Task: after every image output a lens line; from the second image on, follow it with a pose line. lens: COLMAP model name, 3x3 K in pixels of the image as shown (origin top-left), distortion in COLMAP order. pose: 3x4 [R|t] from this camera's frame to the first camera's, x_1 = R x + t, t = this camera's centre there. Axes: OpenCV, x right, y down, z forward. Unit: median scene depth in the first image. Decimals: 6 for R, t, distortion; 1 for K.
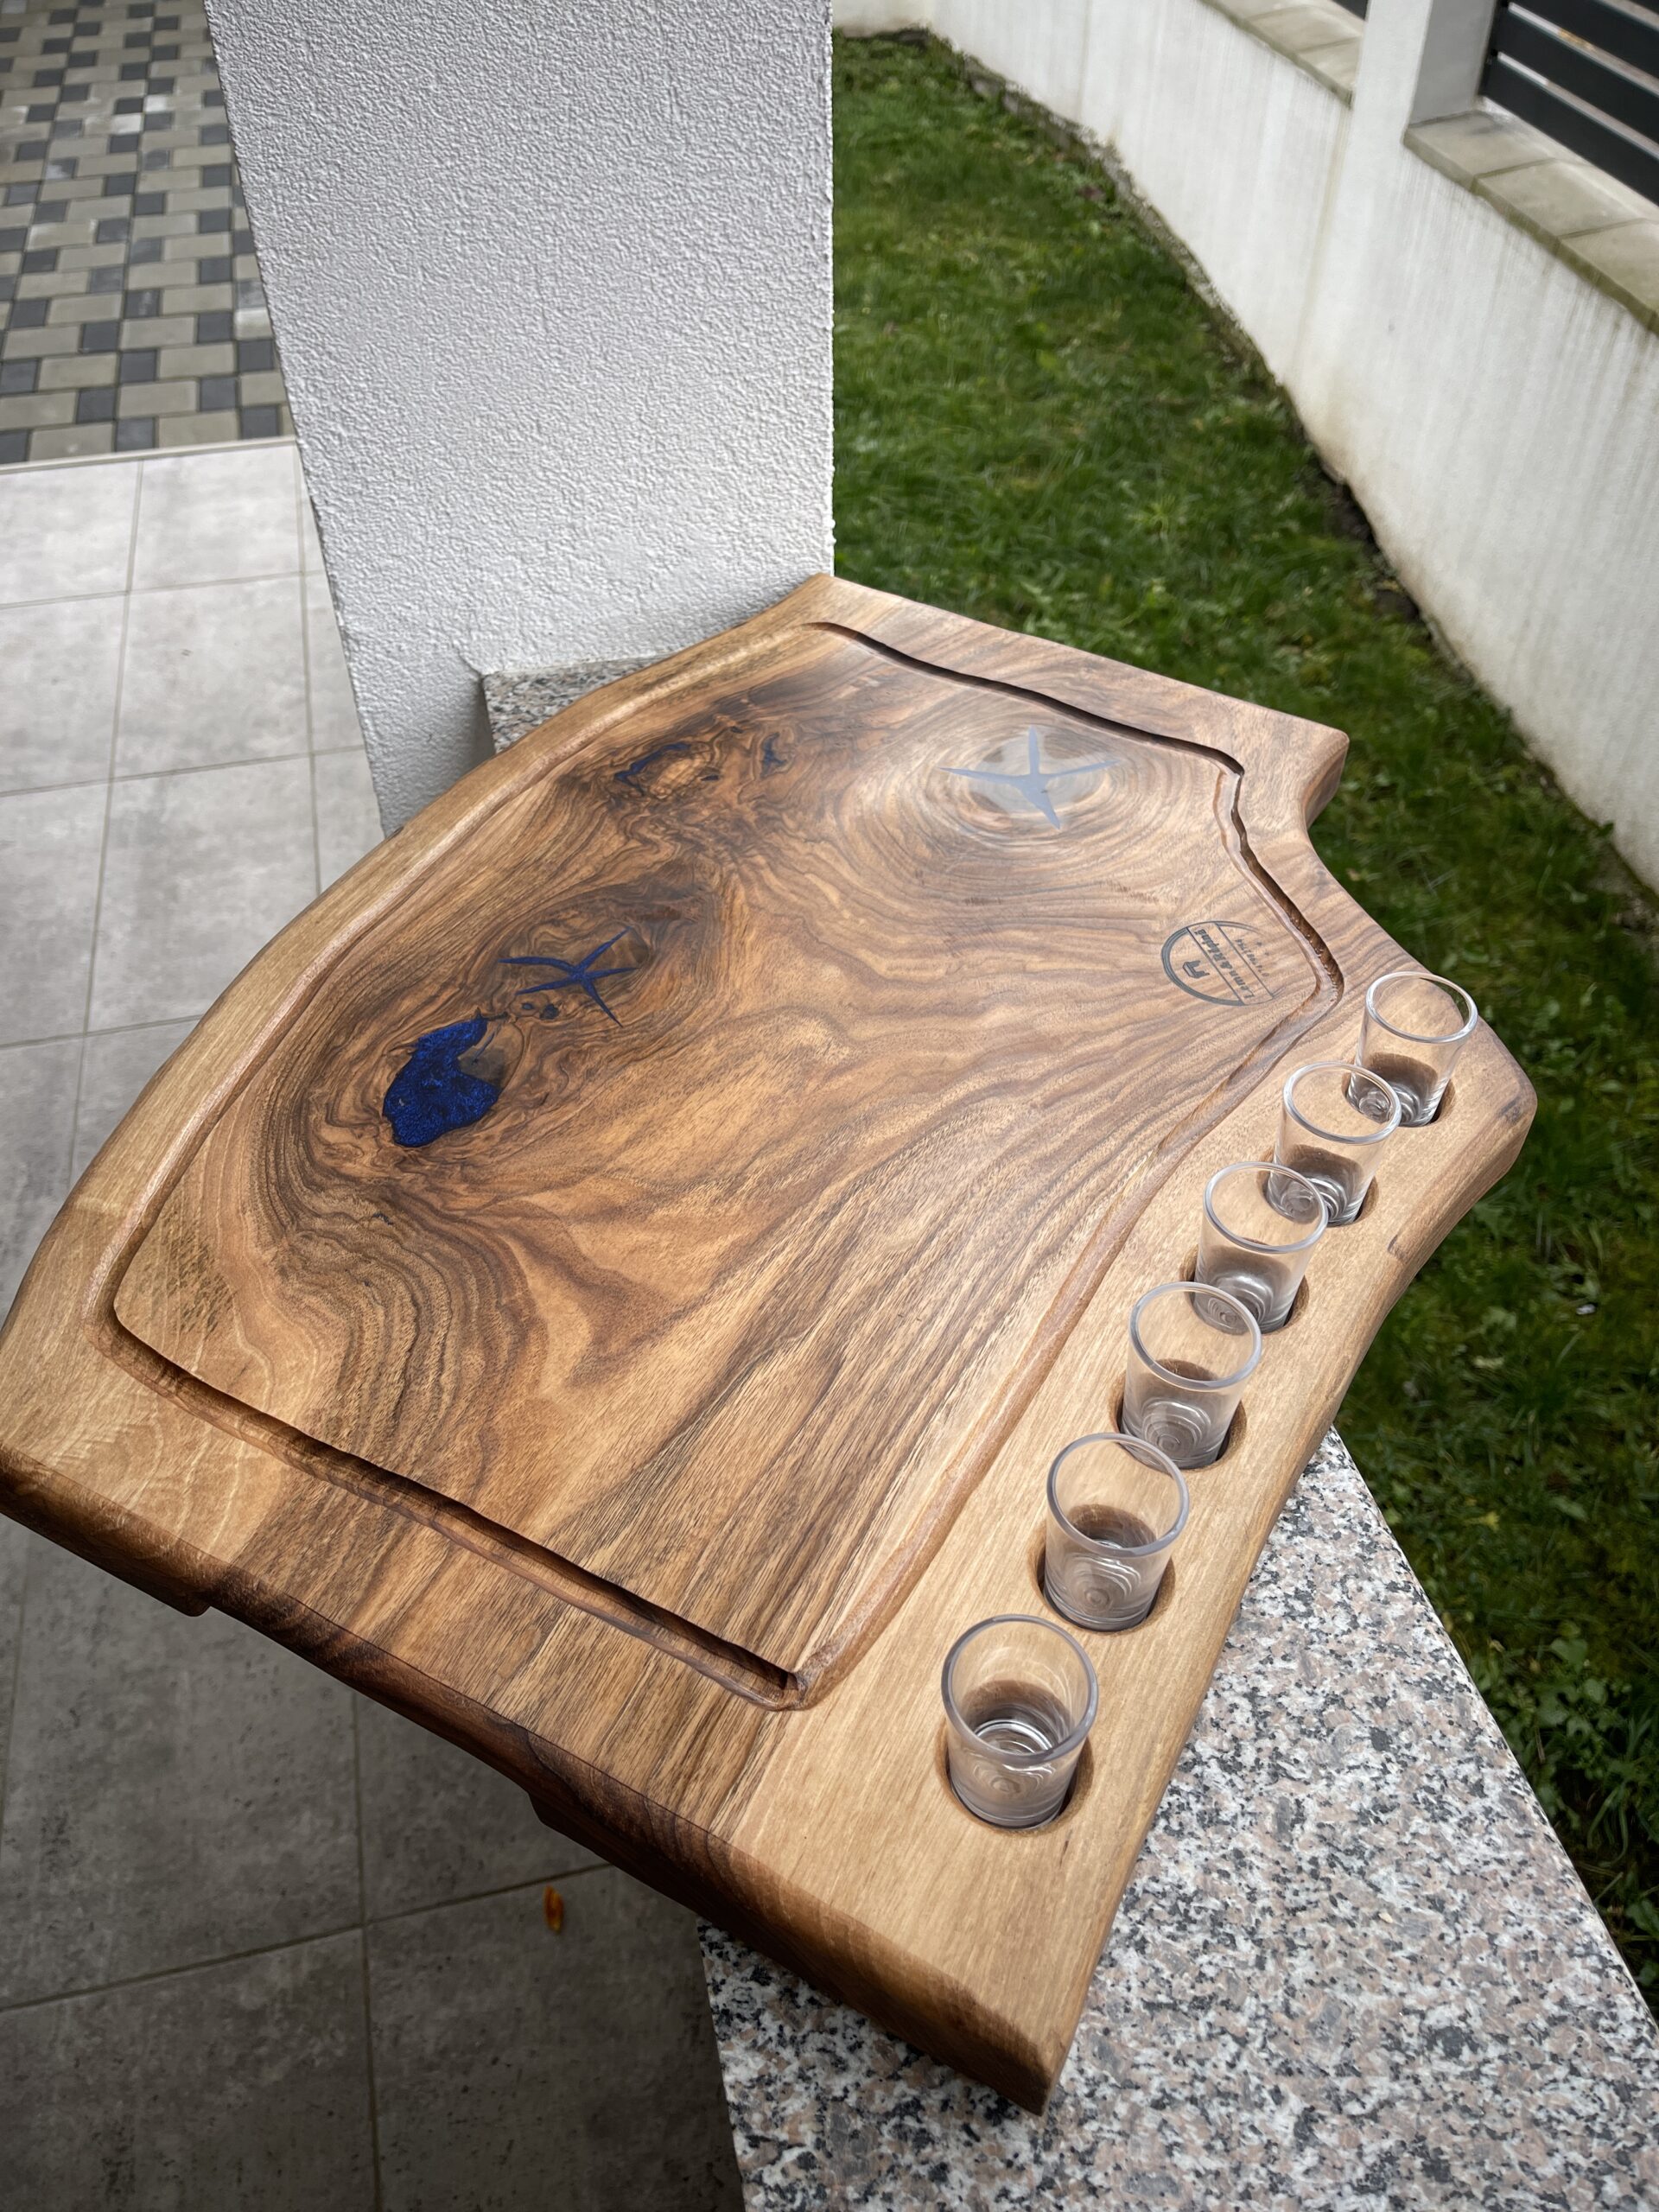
lens RADIAL K [[1674.3, 0, 821.9], [0, 1674.3, 1113.8], [0, 0, 1]] dist [0.073636, -0.105831]
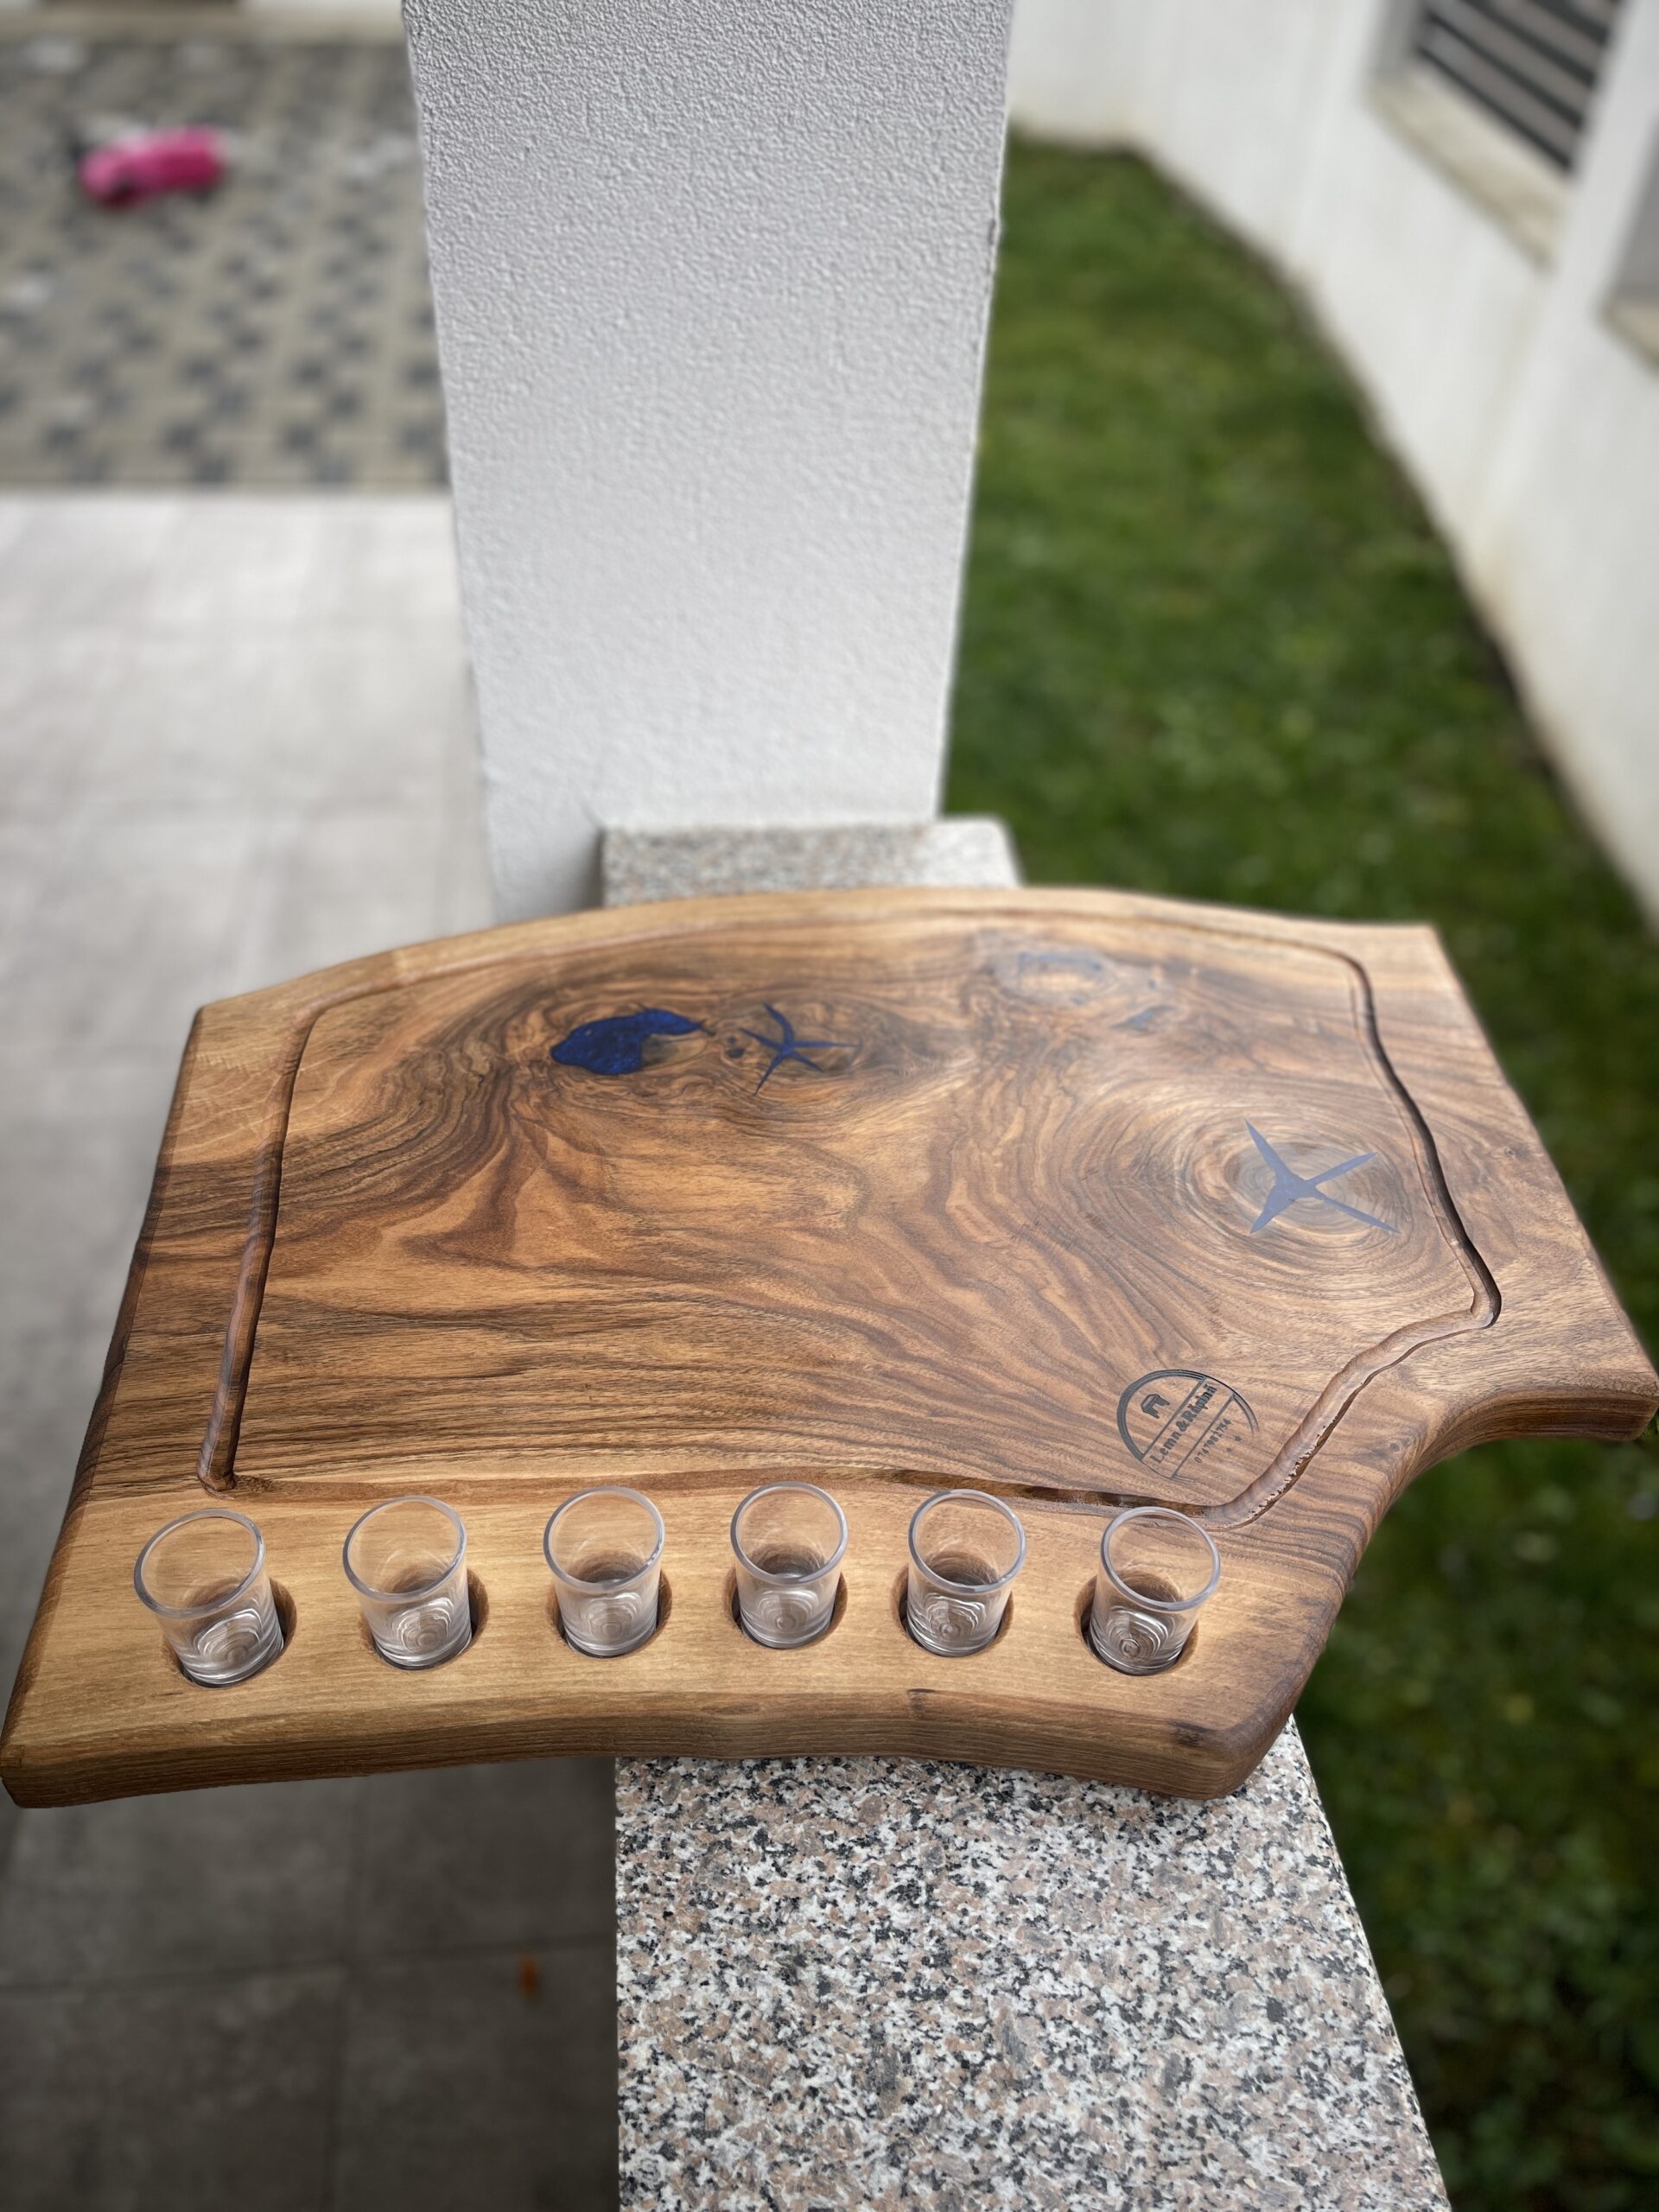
lens RADIAL K [[1676.0, 0, 824.7], [0, 1676.0, 1109.3], [0, 0, 1]] dist [0.079488, -0.118487]
pose [[0.990709, 0.123183, -0.057630, 0.014021], [-0.125055, 0.991694, -0.030081, -0.043658], [0.053446, 0.037008, 0.997885, -0.036071]]
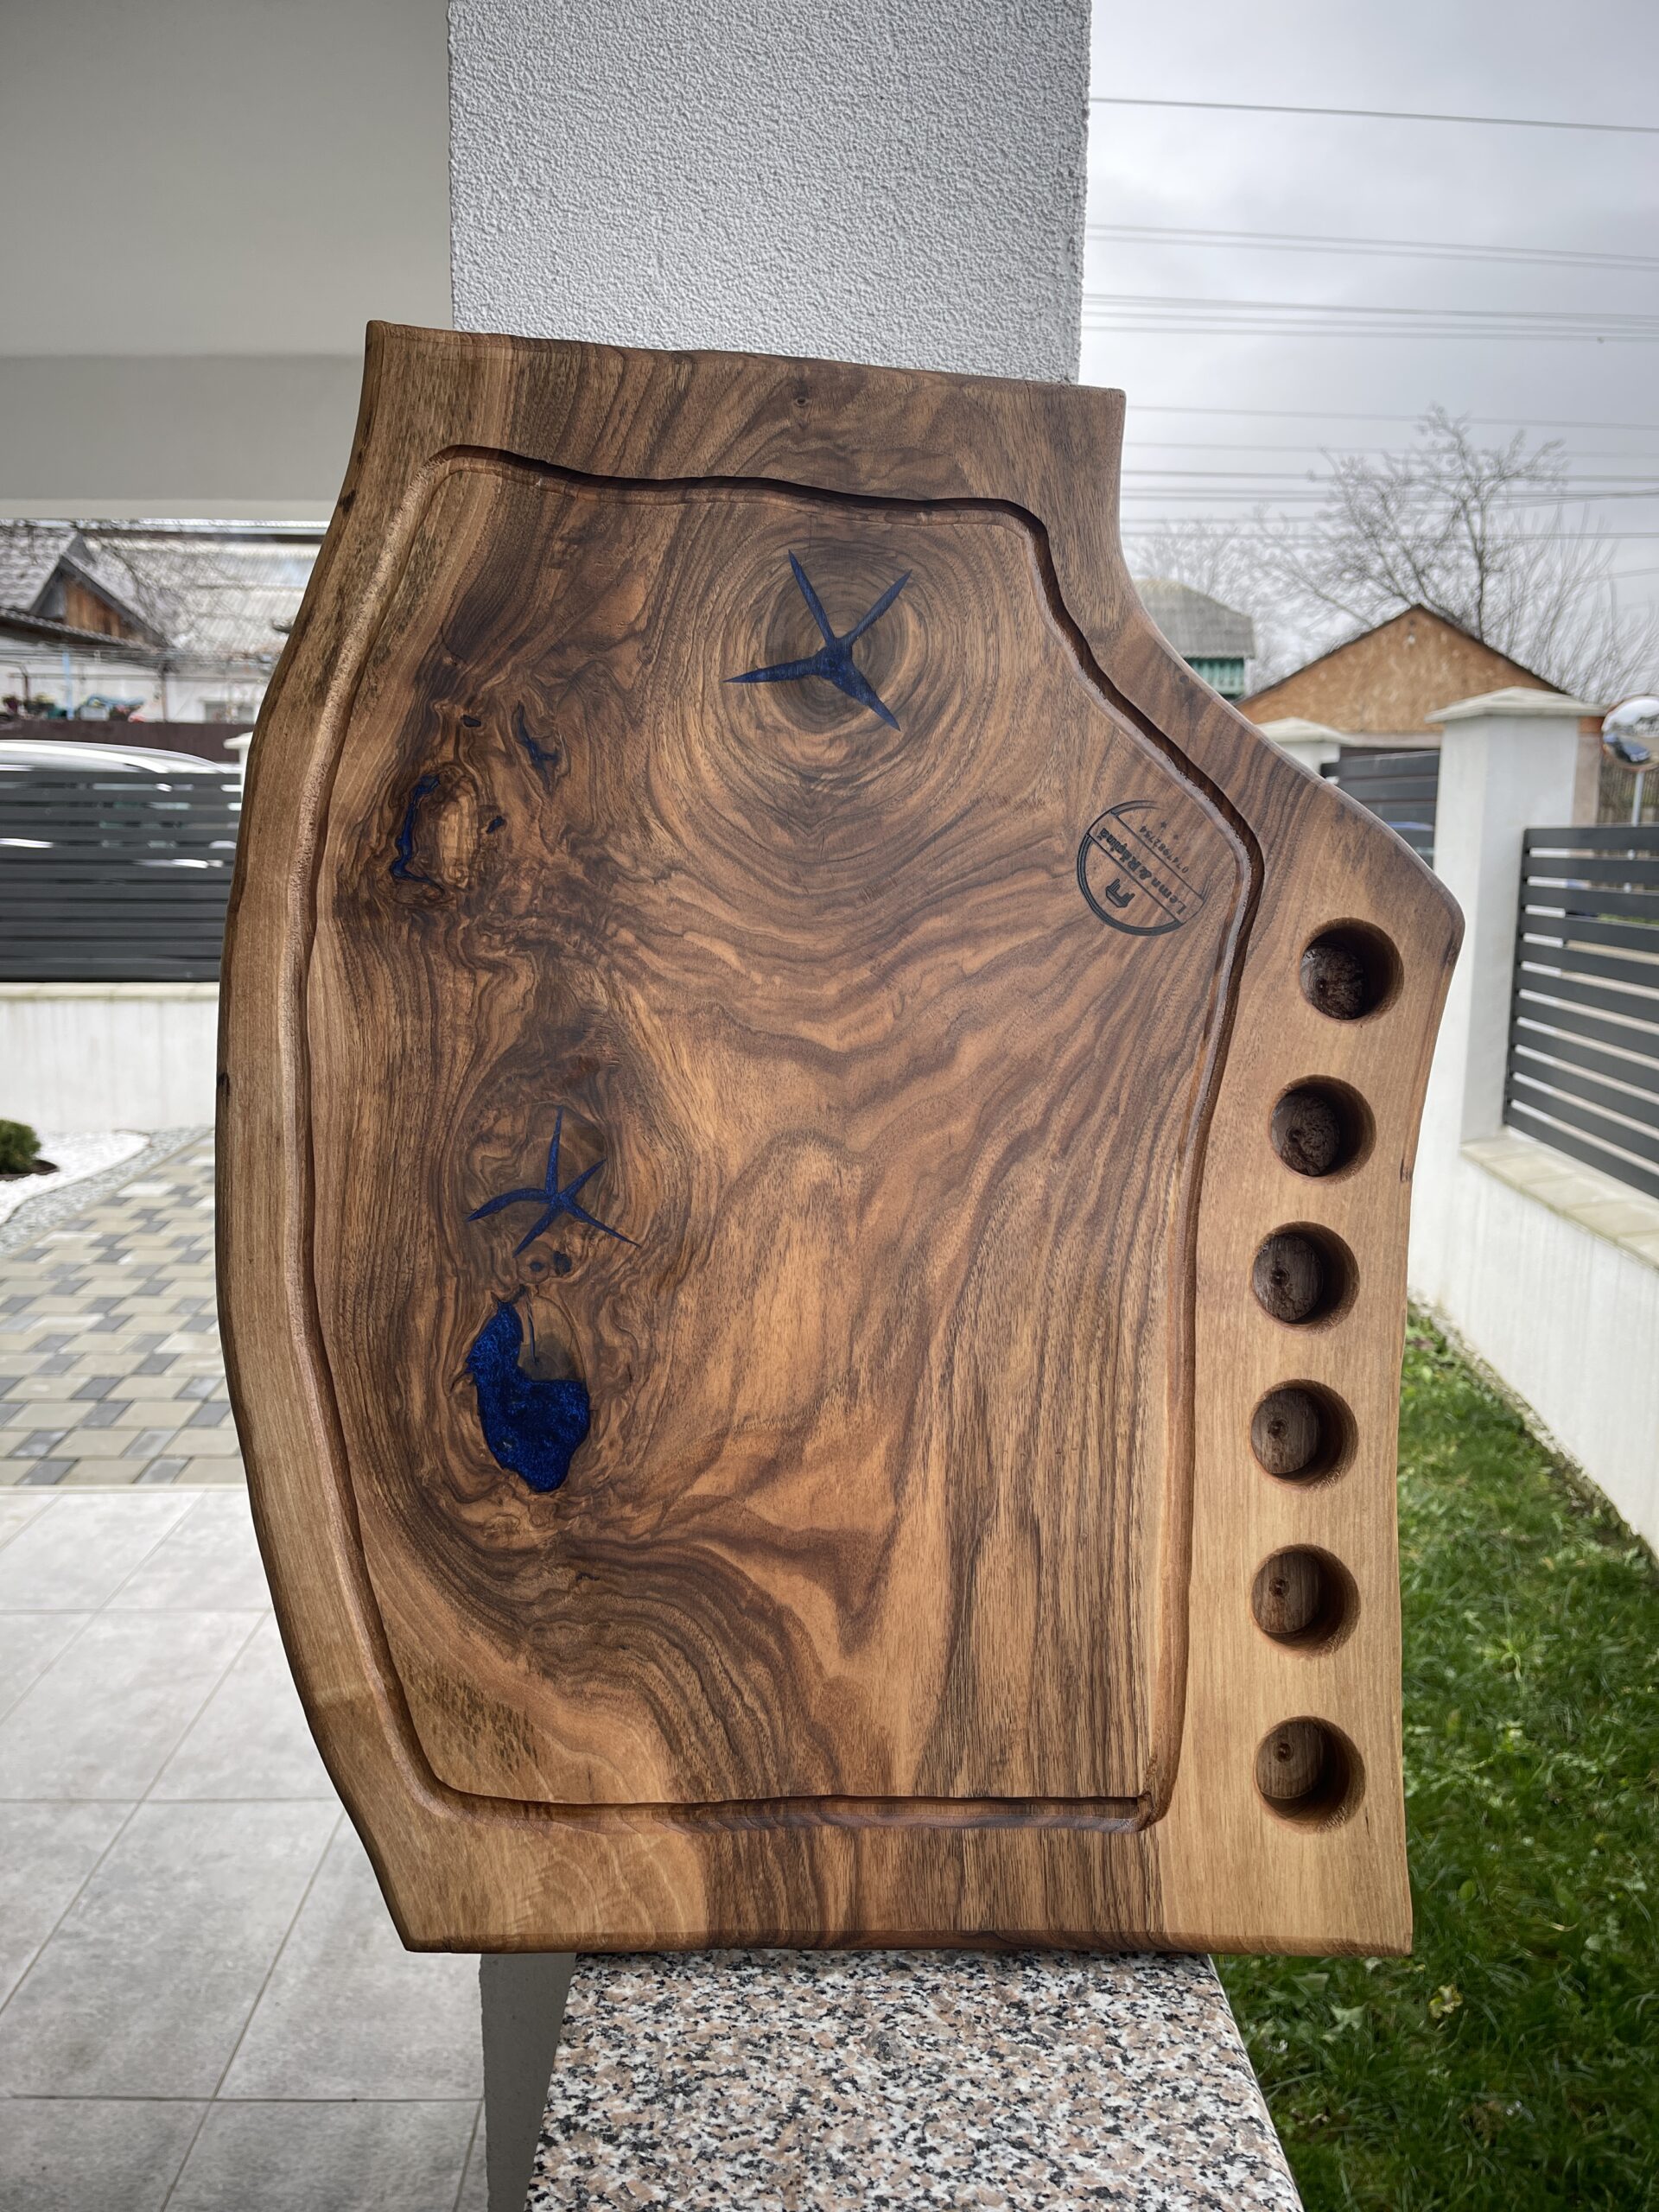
lens RADIAL K [[1674.3, 0, 819.5], [0, 1674.3, 1107.8], [0, 0, 1]] dist [0.073636, -0.105831]
pose [[0.975831, 0.046611, -0.213498, 0.042562], [-0.162353, 0.808589, -0.565531, -0.027350], [0.146273, 0.586525, 0.796613, 0.090961]]
